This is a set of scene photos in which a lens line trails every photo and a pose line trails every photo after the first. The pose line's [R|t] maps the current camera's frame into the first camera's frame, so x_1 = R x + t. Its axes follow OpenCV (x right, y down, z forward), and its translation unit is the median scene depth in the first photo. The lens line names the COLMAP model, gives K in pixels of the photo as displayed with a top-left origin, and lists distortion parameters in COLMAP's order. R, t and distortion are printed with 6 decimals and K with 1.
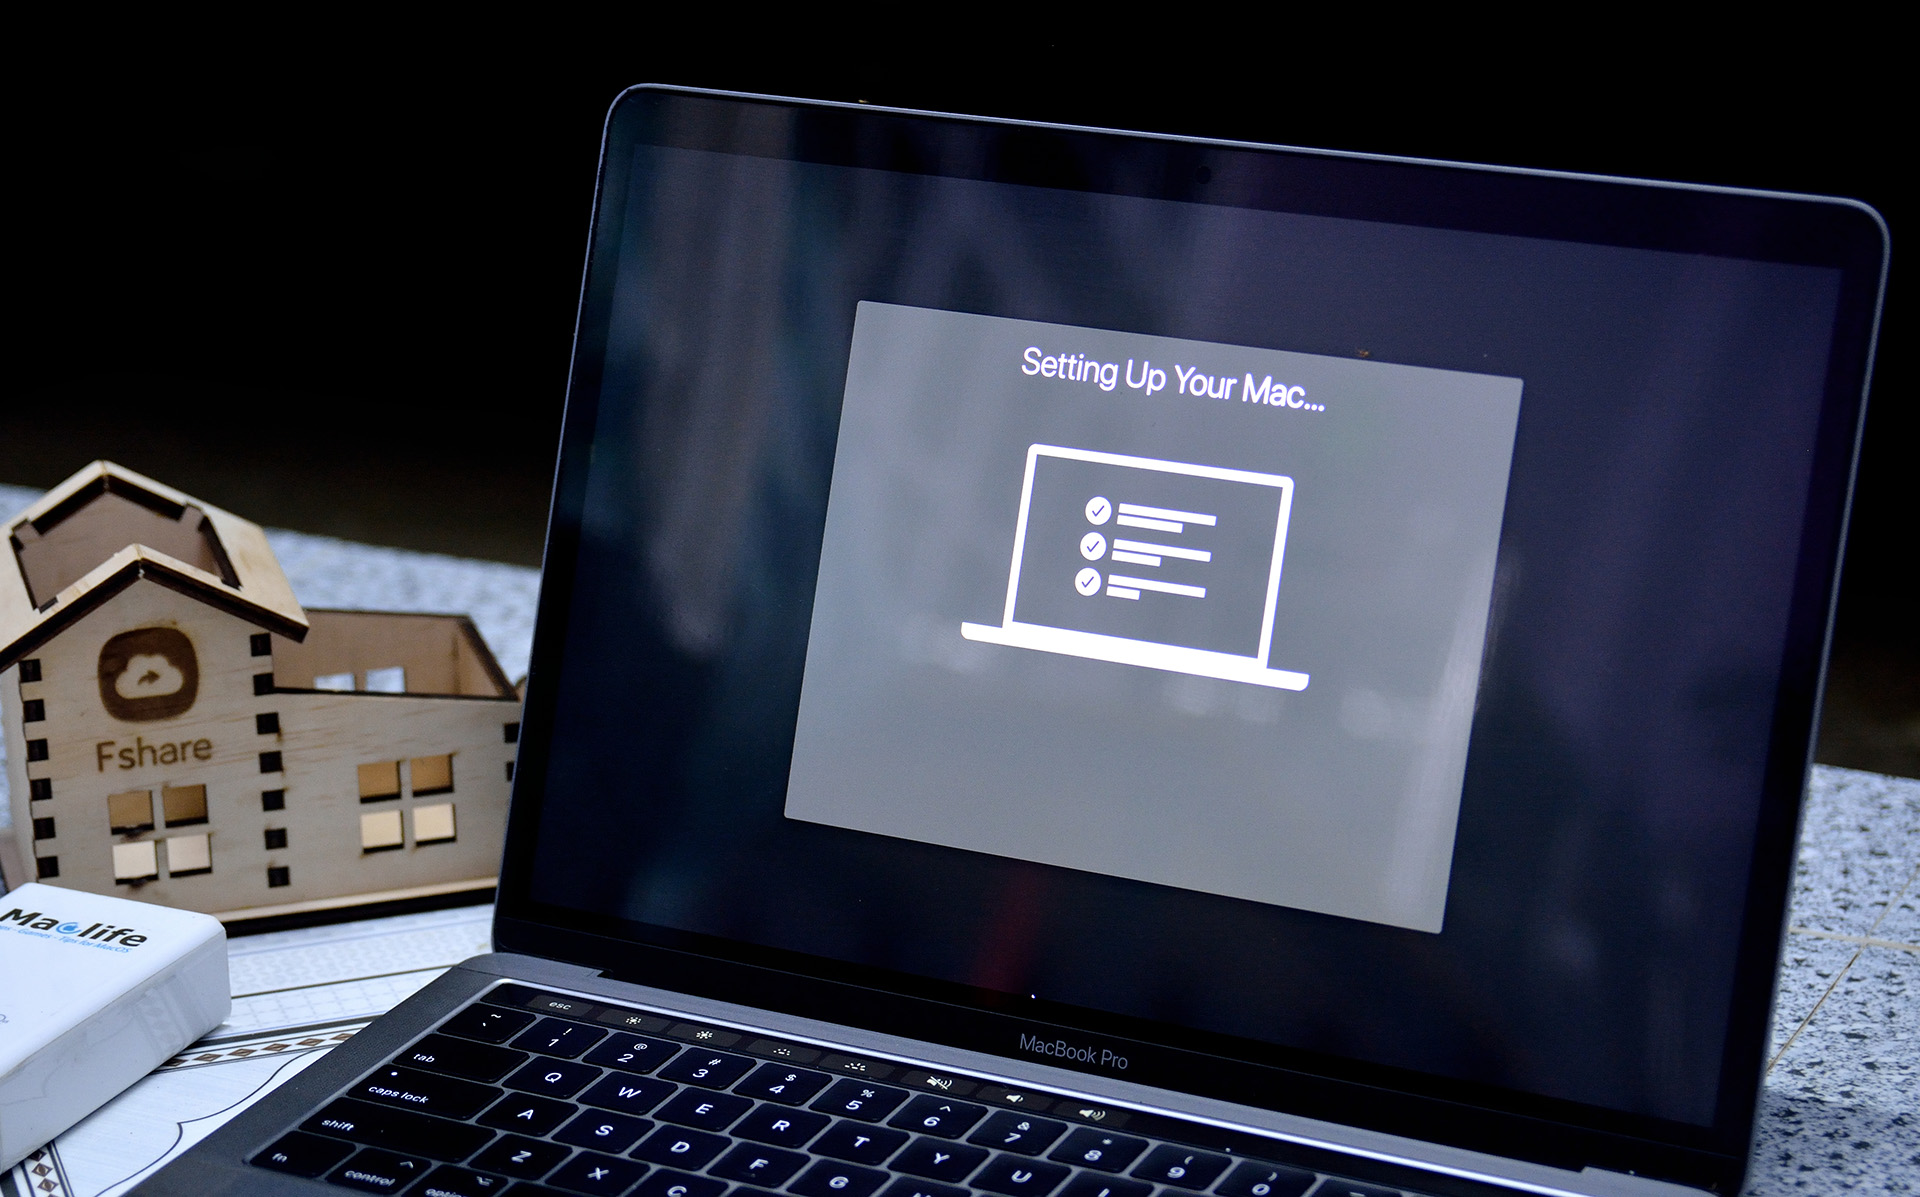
lens RADIAL K [[4707.7, 0, 859.4], [0, 4707.7, 717.5], [0, 0, 1]] dist [0.119959, 0.000000]
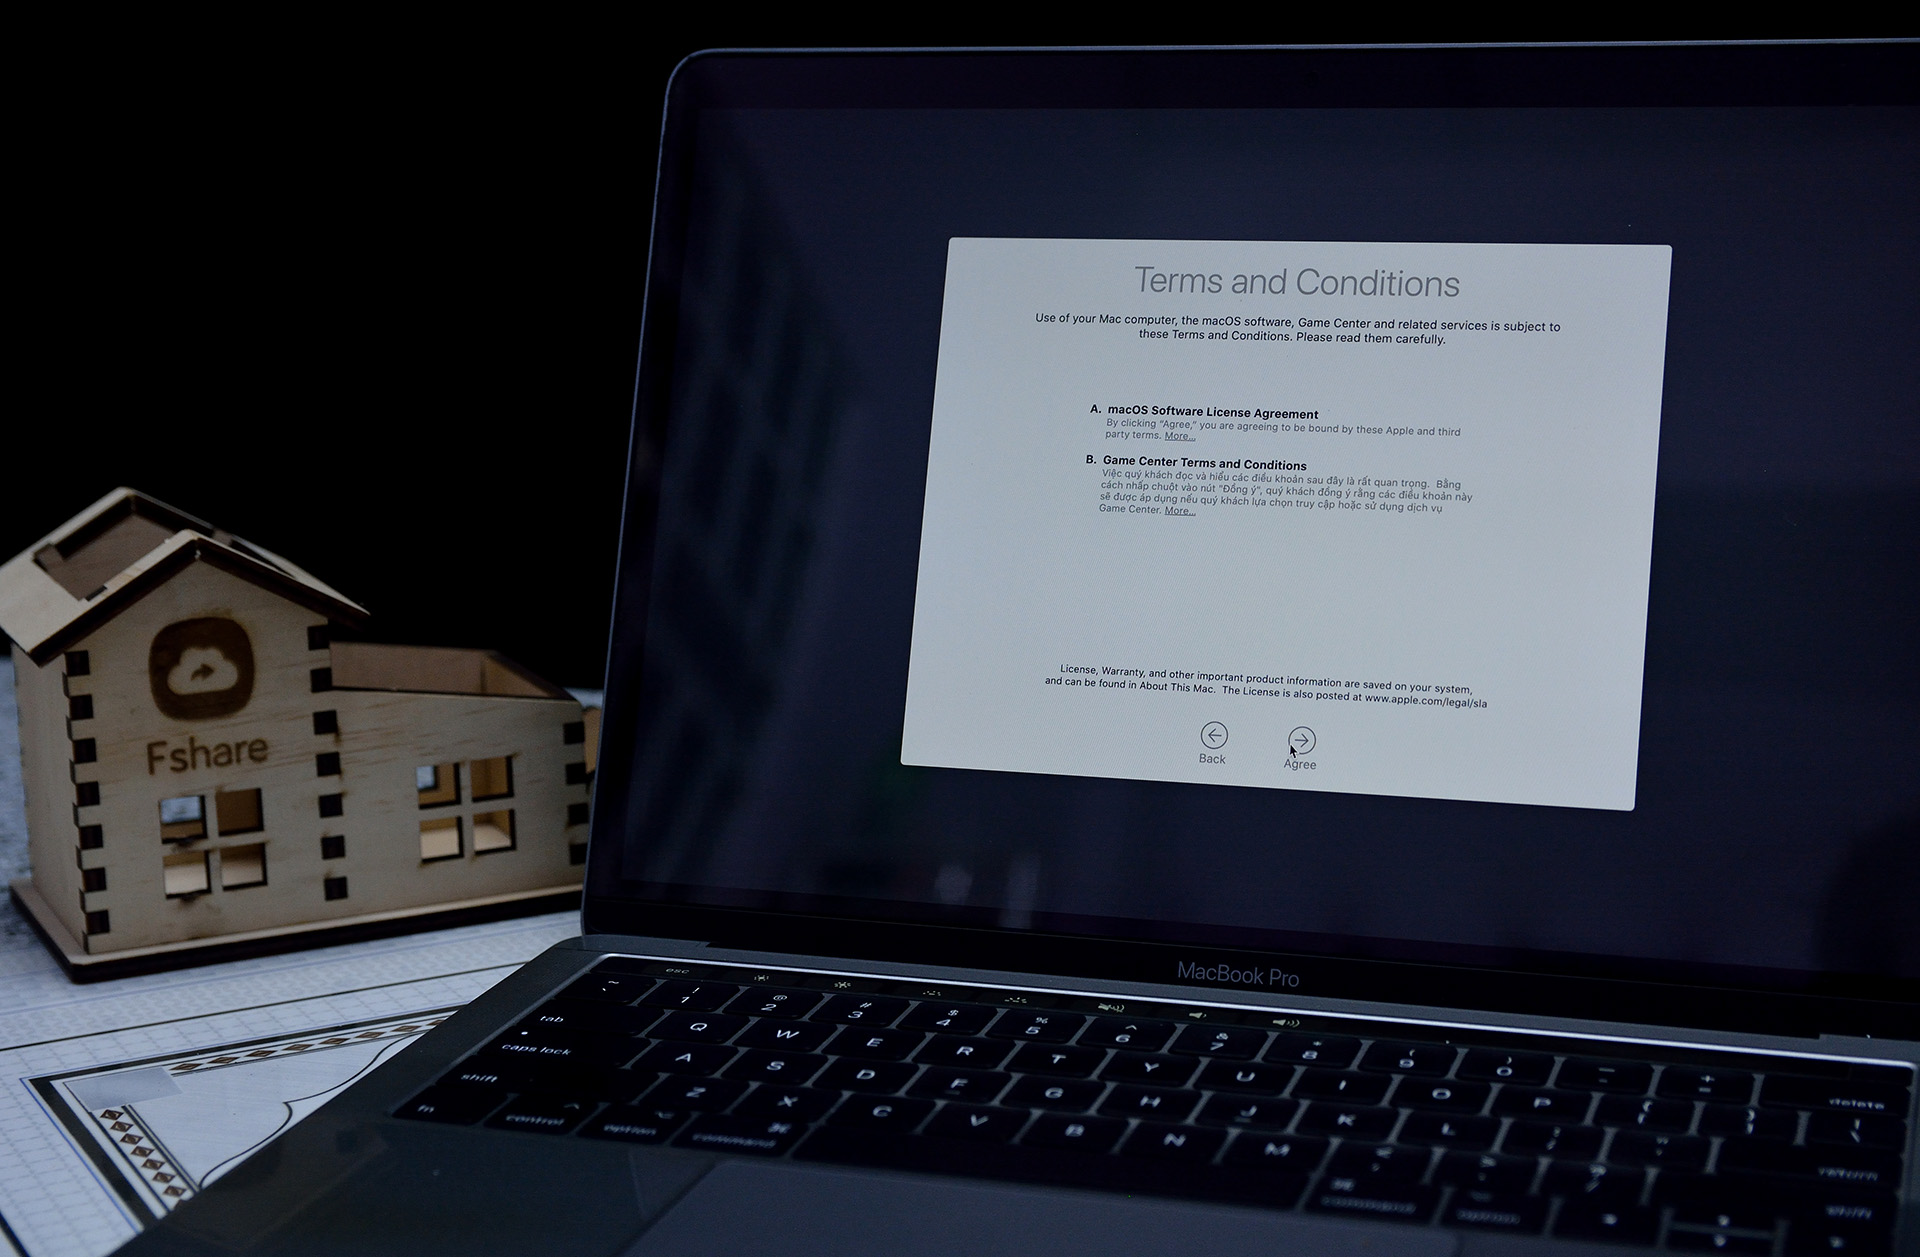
lens RADIAL K [[3346.5, 0, 958.9], [0, 3346.5, 703.7], [0, 0, 1]] dist [0.041405, 0.000000]
pose [[0.984826, -0.034878, 0.170003, -0.118251], [0.057951, 0.989459, -0.132712, 0.098779], [-0.163582, 0.140550, 0.976466, 0.323370]]
